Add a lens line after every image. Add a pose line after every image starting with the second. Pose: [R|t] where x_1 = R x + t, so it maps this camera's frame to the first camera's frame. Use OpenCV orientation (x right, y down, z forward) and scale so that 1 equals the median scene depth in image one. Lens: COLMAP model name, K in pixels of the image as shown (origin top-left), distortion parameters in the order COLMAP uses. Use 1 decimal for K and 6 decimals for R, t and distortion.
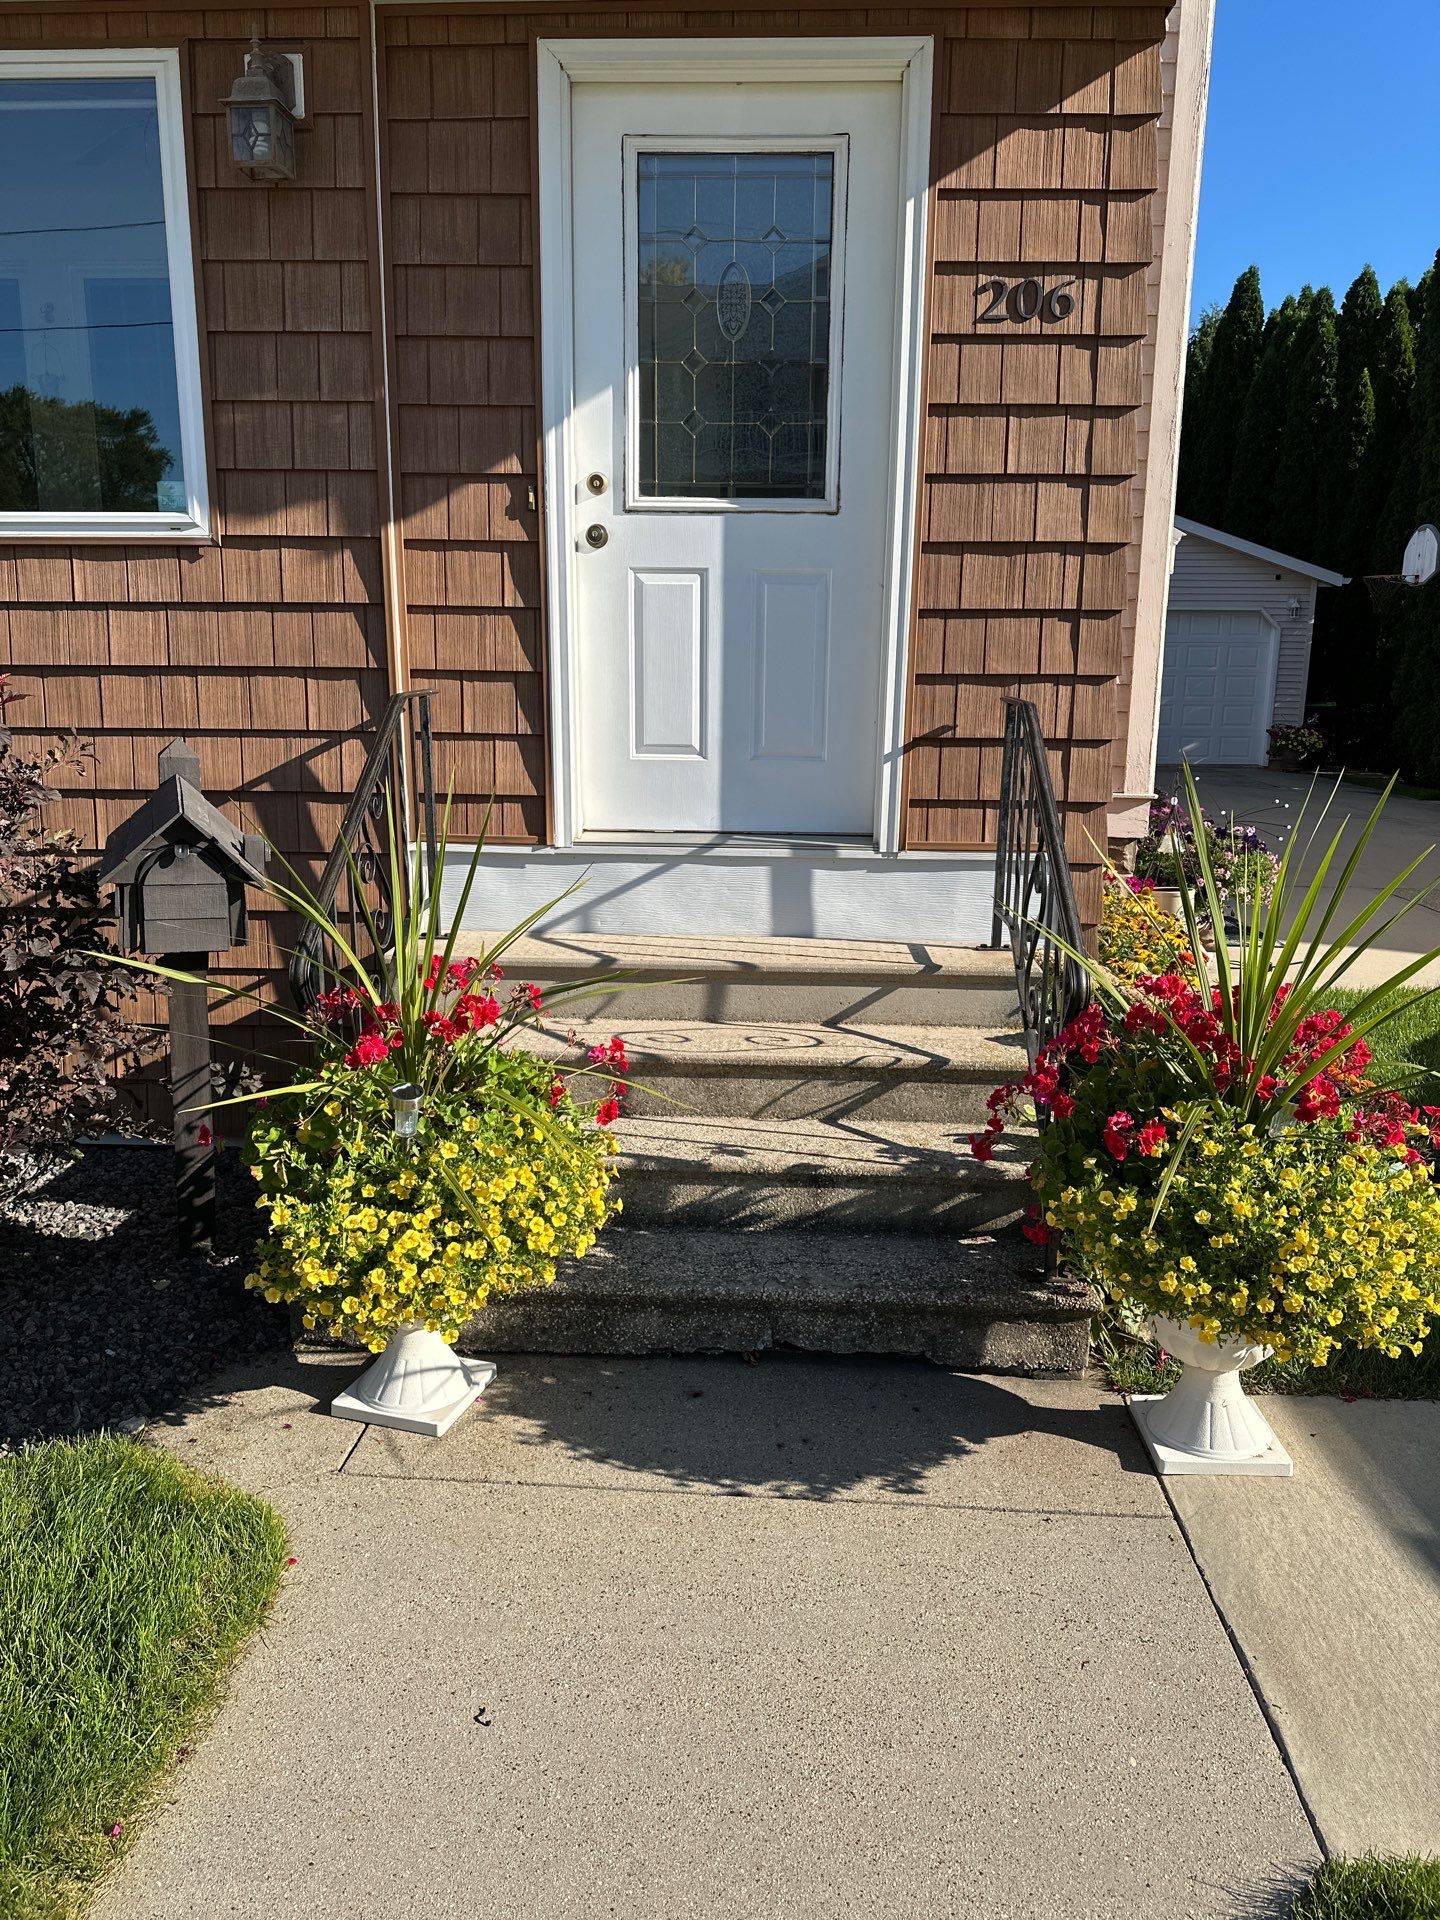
lens RADIAL K [[1361.6, 0, 717.8], [0, 1361.6, 954.6], [0, 0, 1]] dist [0.016484, -0.023153]
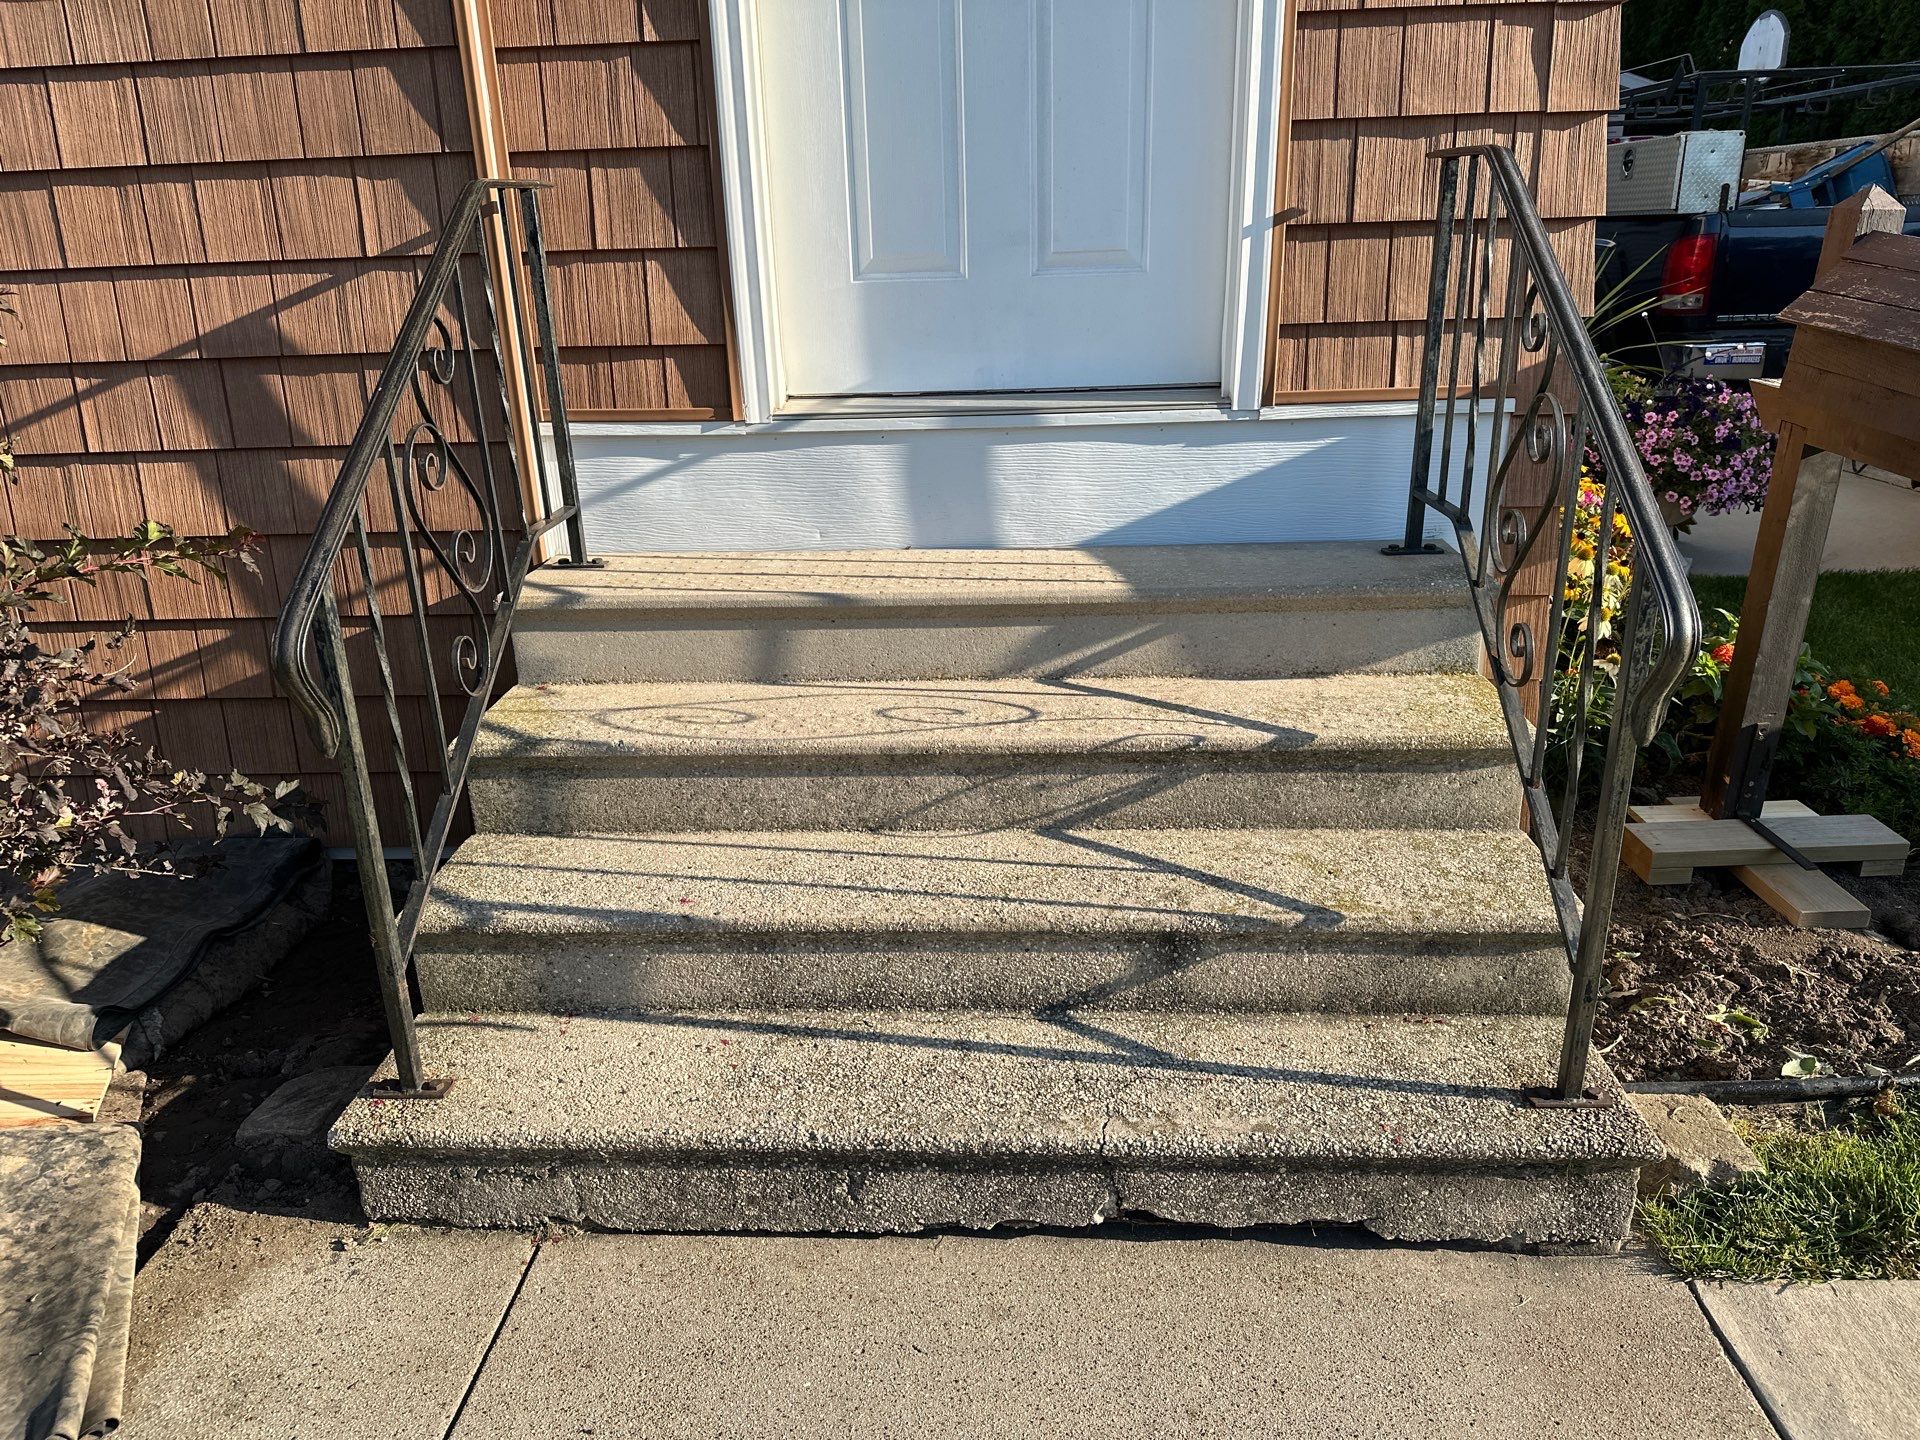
lens RADIAL K [[1361.6, 0, 906.5], [0, 1361.6, 743.3], [0, 0, 1]] dist [0.016484, -0.023153]
pose [[0.998873, -0.032495, -0.034608, -0.021953], [0.037188, 0.988735, 0.144982, -0.017451], [0.029507, -0.146106, 0.988829, 0.319625]]
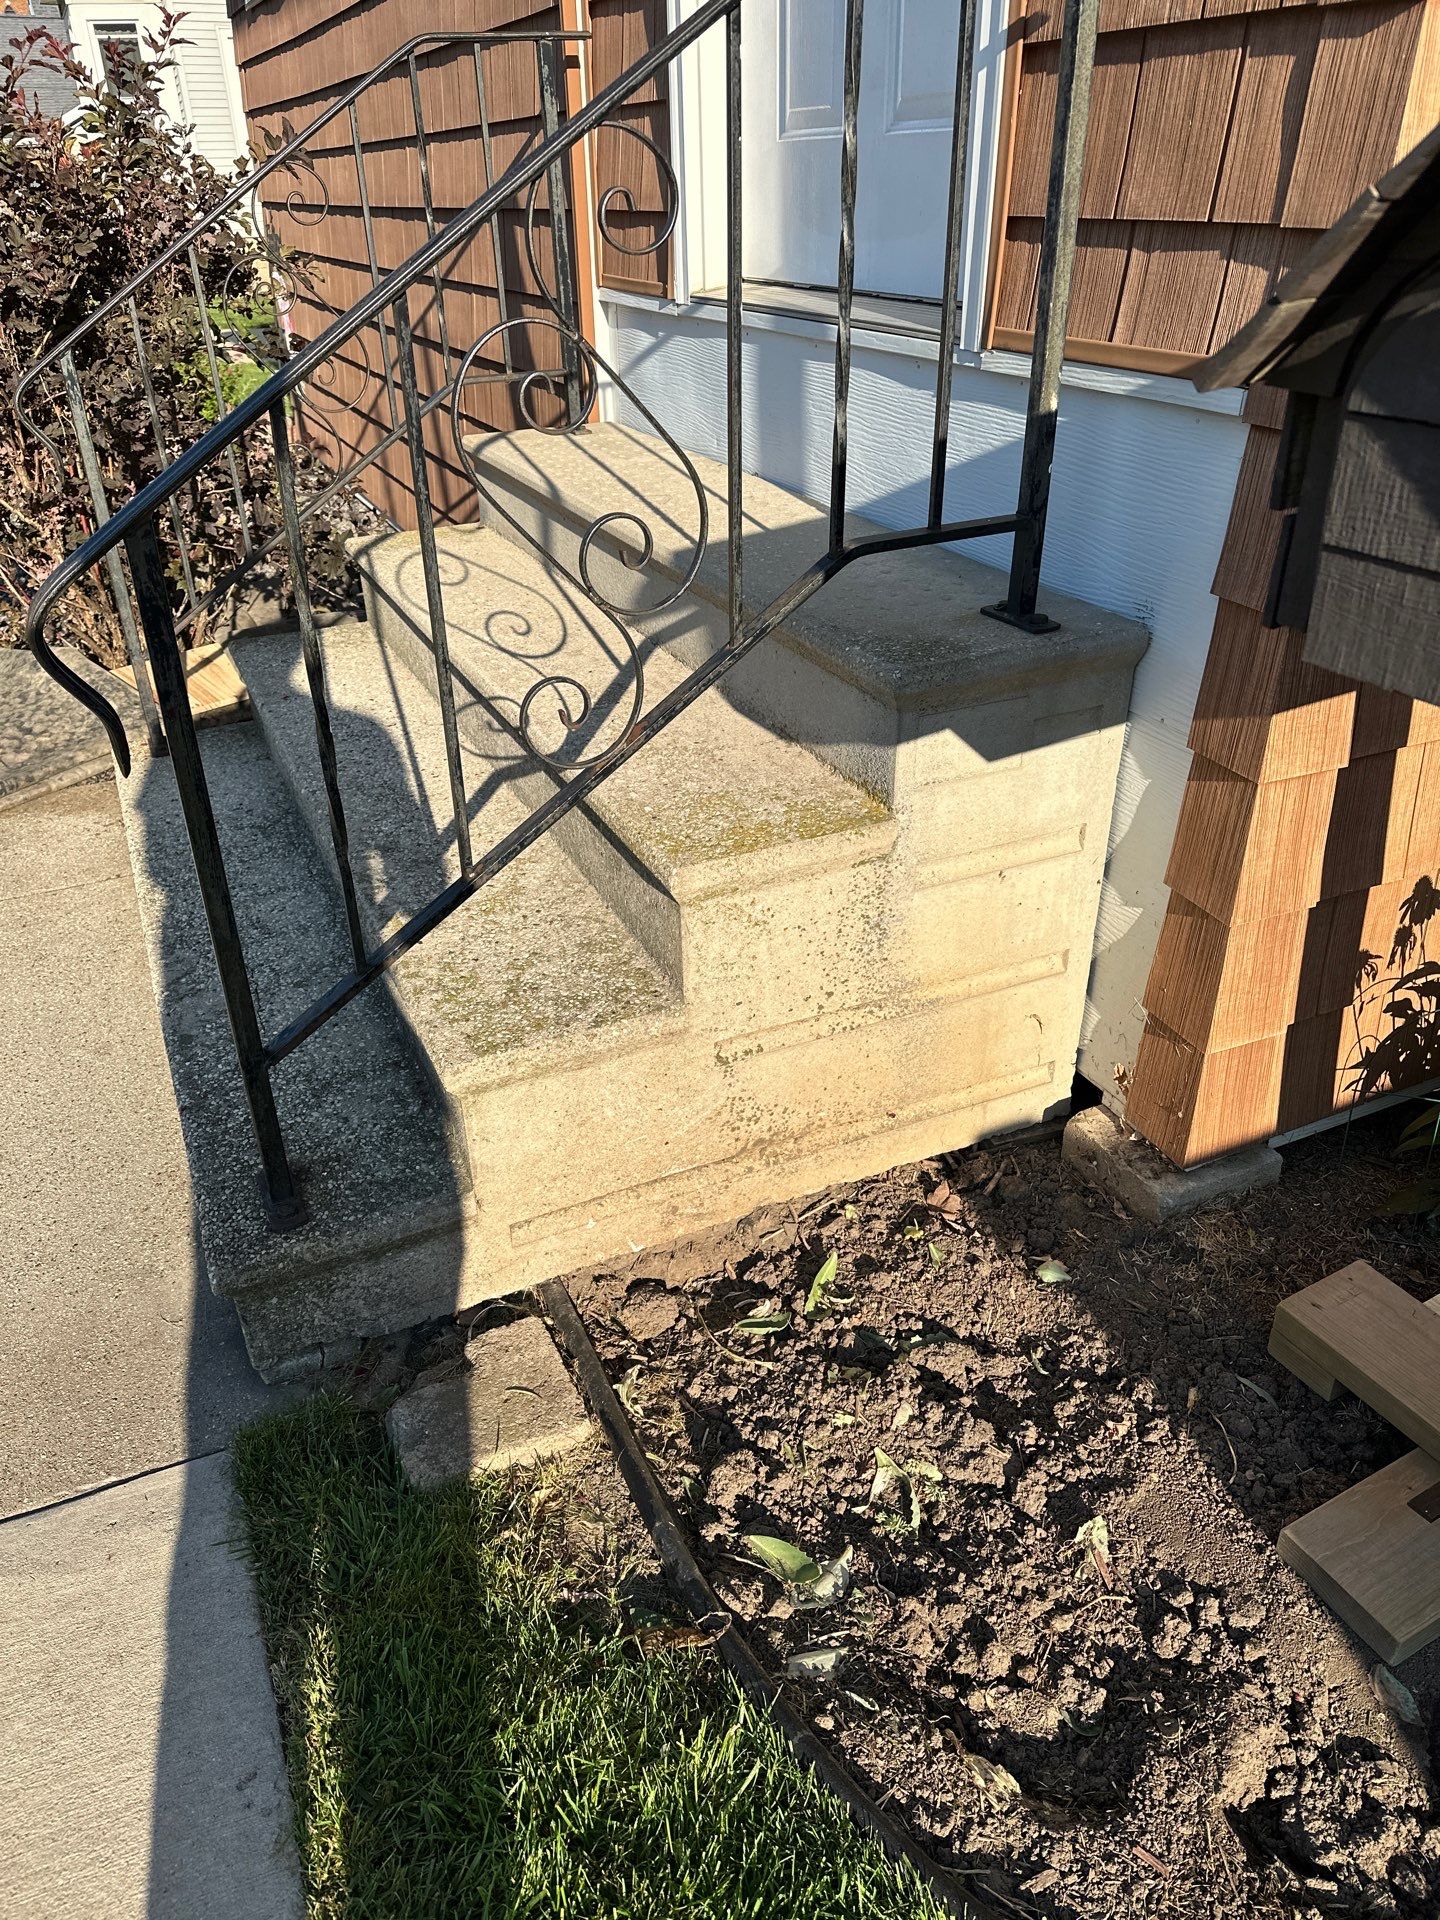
lens RADIAL K [[1361.6, 0, 713.6], [0, 1361.6, 959.5], [0, 0, 1]] dist [0.016484, -0.023153]
pose [[0.445998, 0.429596, -0.785196, 0.532365], [-0.147986, 0.900601, 0.408679, -0.067051], [0.882715, -0.066072, 0.465240, 0.711146]]
